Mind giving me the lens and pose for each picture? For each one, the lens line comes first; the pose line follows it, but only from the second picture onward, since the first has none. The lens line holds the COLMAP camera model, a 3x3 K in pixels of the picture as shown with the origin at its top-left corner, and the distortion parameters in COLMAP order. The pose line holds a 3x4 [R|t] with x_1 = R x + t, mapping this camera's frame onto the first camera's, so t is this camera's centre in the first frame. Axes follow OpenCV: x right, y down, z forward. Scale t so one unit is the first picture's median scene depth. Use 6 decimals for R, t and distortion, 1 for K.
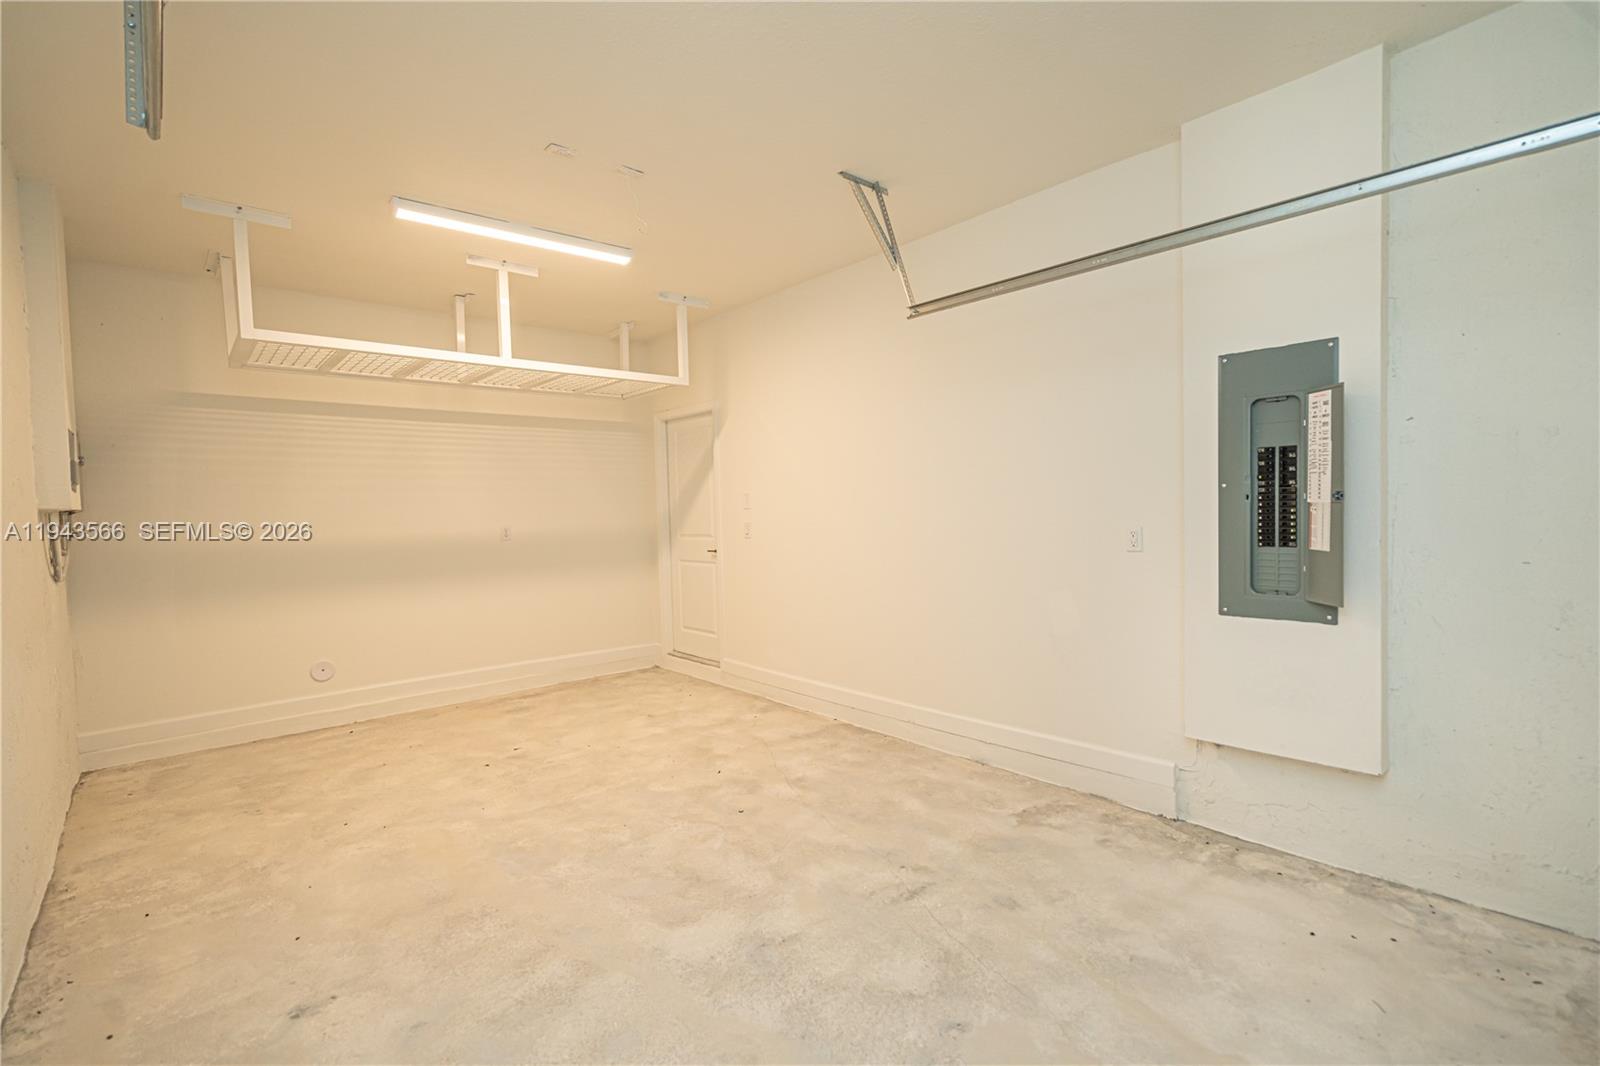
lens RADIAL K [[725.2, 0, 799.5], [0, 725.2, 532.6], [0, 0, 1]] dist [-0.001597, 0.001929]
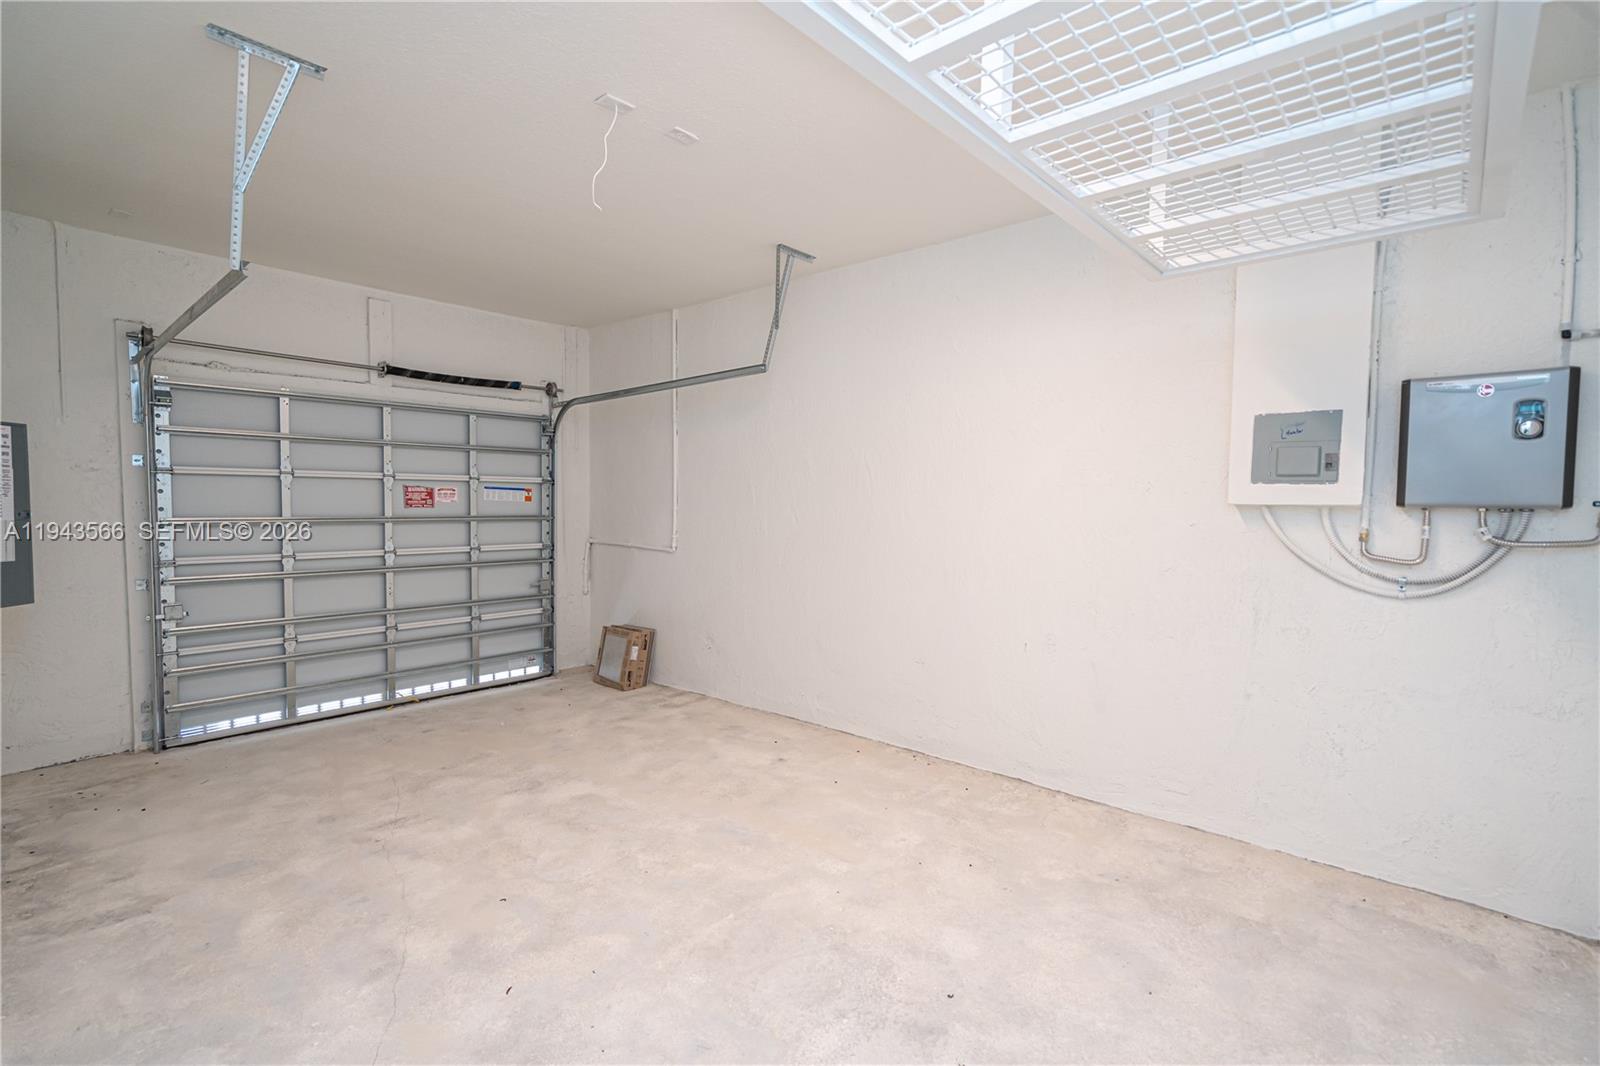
lens RADIAL K [[725.2, 0, 800.1], [0, 725.2, 531.1], [0, 0, 1]] dist [-0.001597, 0.001929]
pose [[-0.992938, 0.023498, -0.116285, -0.360411], [0.013680, 0.996328, 0.084521, -0.091886], [0.117844, 0.082333, -0.989613, 2.012765]]
